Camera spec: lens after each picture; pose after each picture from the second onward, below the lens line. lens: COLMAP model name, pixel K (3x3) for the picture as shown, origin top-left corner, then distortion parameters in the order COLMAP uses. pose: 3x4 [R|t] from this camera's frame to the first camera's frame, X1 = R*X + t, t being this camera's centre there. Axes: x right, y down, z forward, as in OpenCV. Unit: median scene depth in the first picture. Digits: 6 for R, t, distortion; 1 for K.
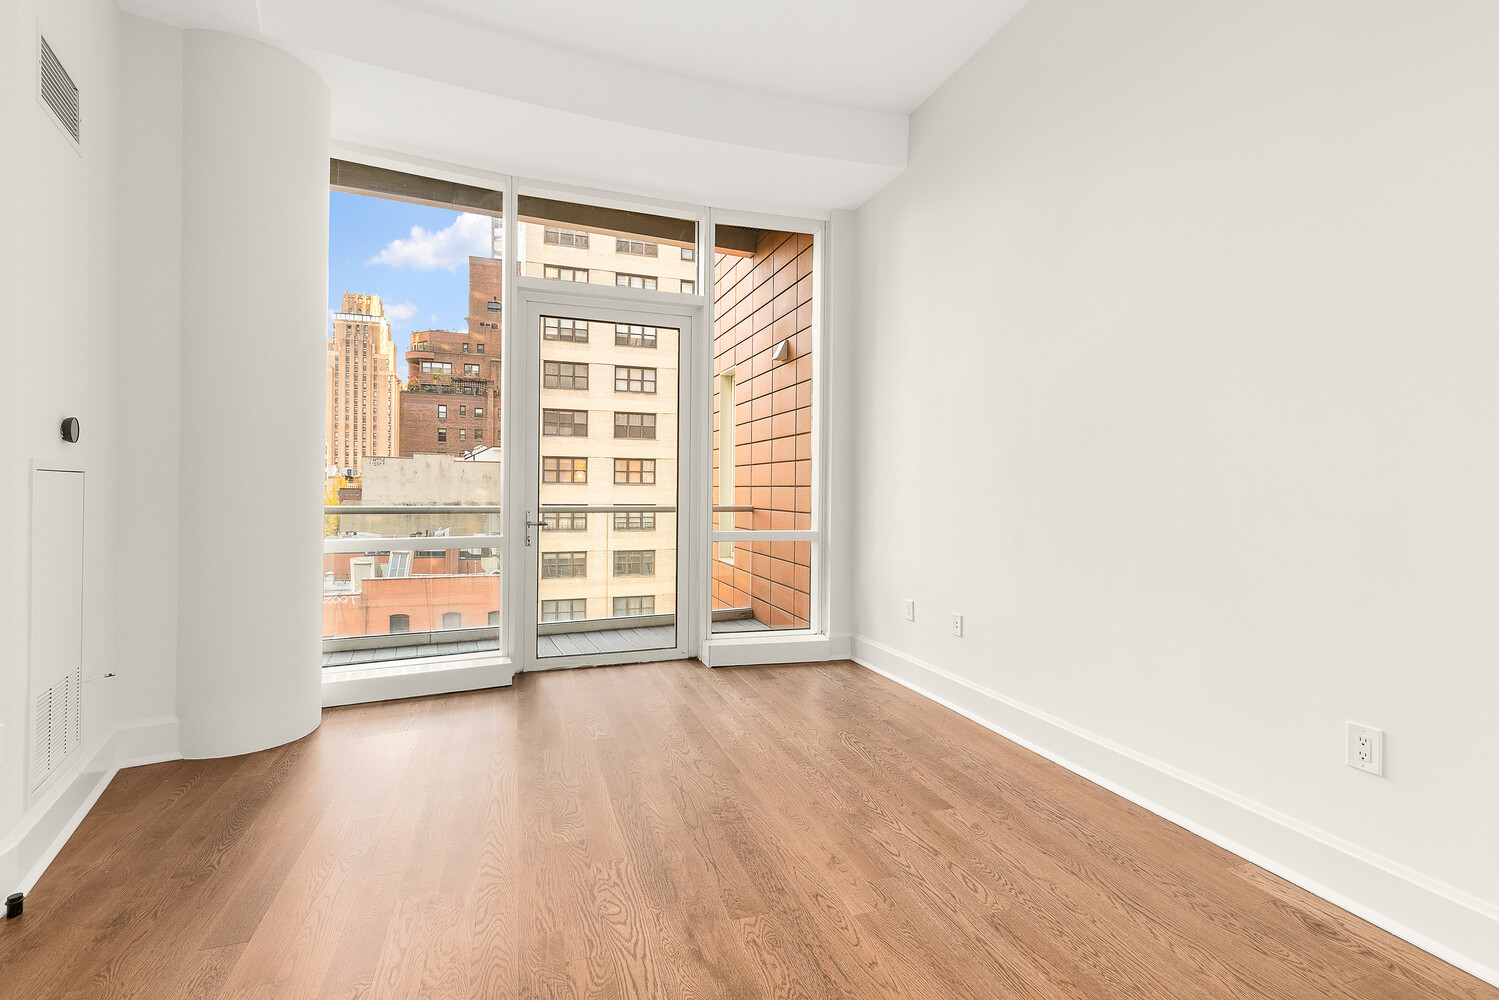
lens RADIAL K [[670.4, 0, 751.3], [0, 670.4, 492.8], [0, 0, 1]] dist [0.001826, 0.000219]
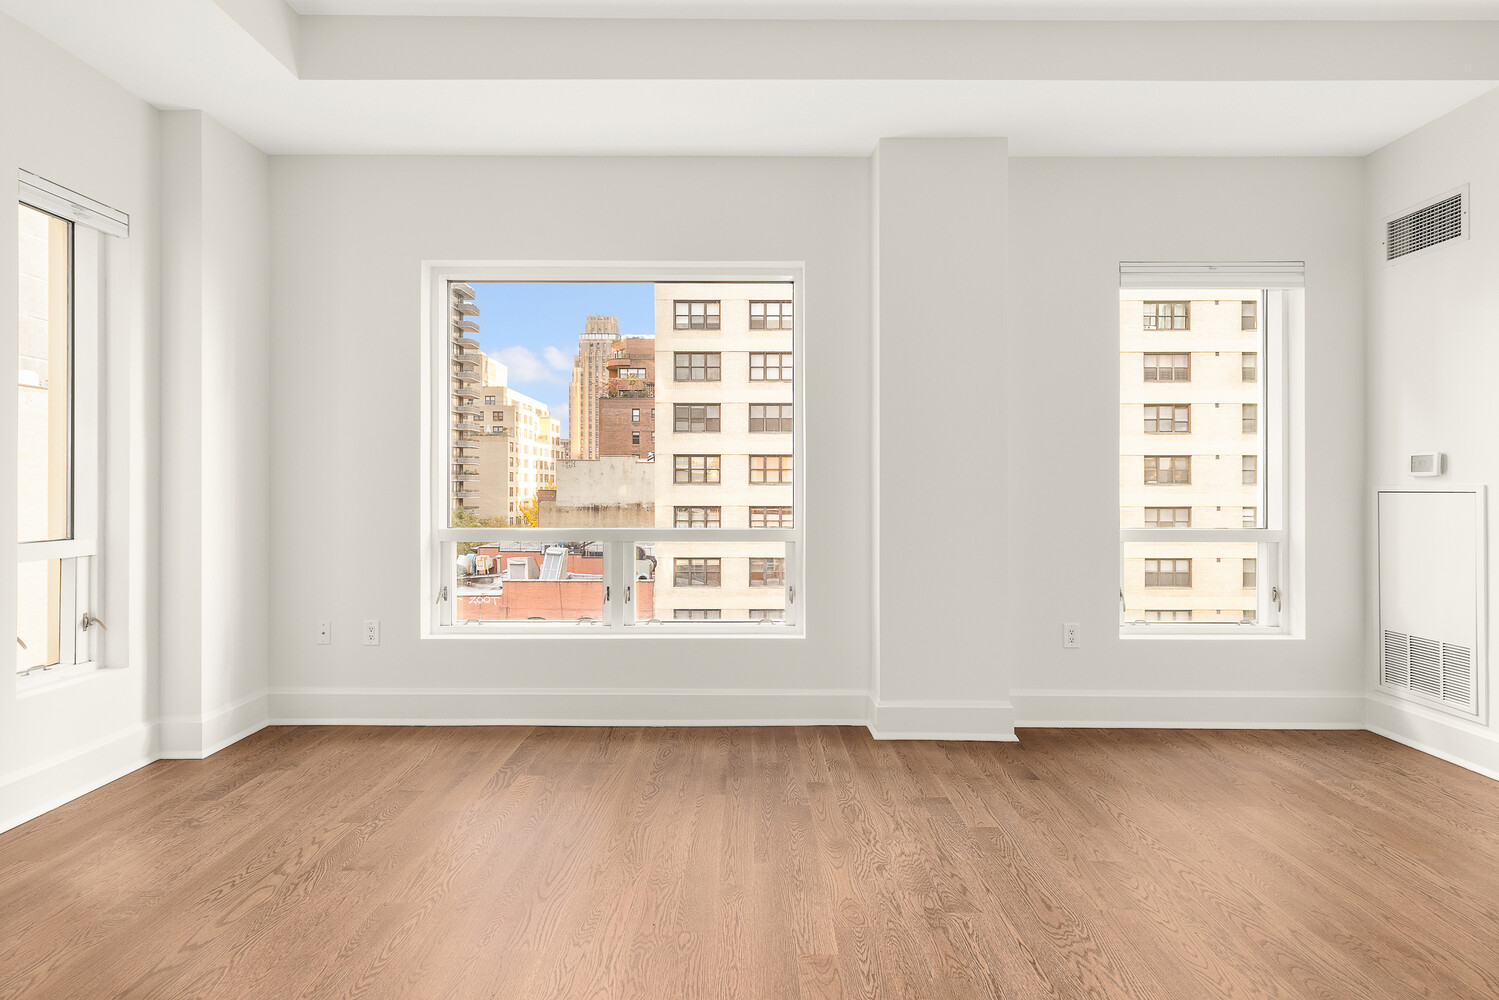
lens RADIAL K [[670.4, 0, 751.3], [0, 670.4, 487.9], [0, 0, 1]] dist [0.001826, 0.000219]
pose [[0.942506, -0.008722, -0.334076, 0.098401], [0.006964, 0.999955, -0.006459, -0.001640], [0.334118, 0.003761, 0.942524, 0.152617]]
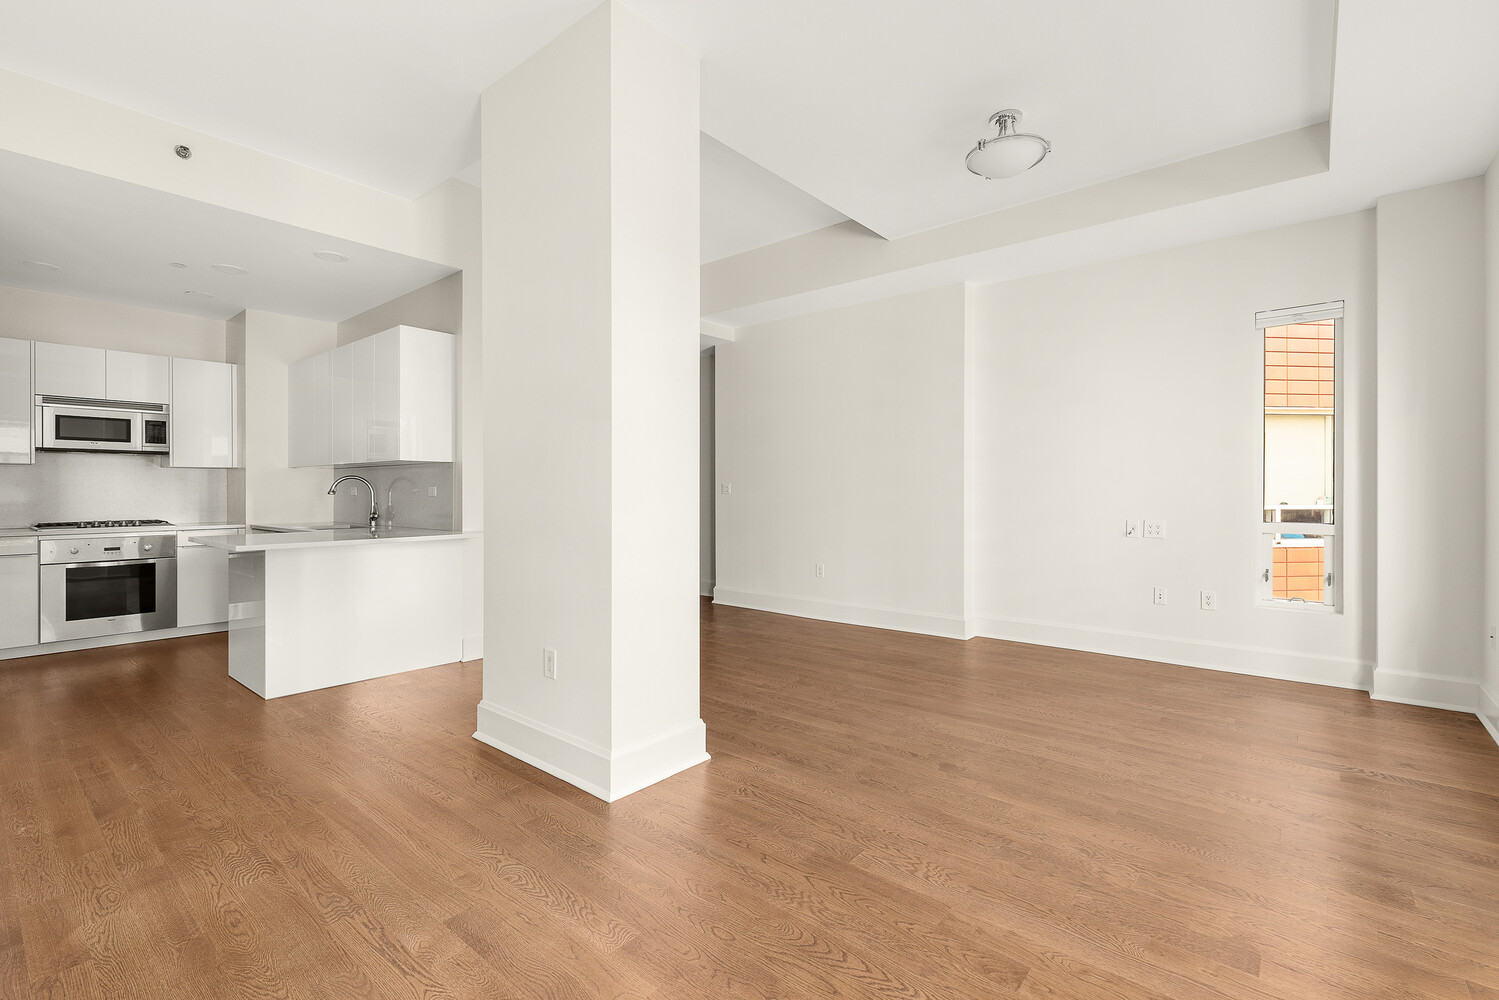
lens RADIAL K [[670.4, 0, 741.8], [0, 670.4, 493.3], [0, 0, 1]] dist [0.001826, 0.000219]
pose [[-0.867016, -0.007194, -0.498229, 0.646635], [-0.010693, 0.999934, 0.004169, -0.001684], [0.498166, 0.008942, -0.867036, 1.231391]]
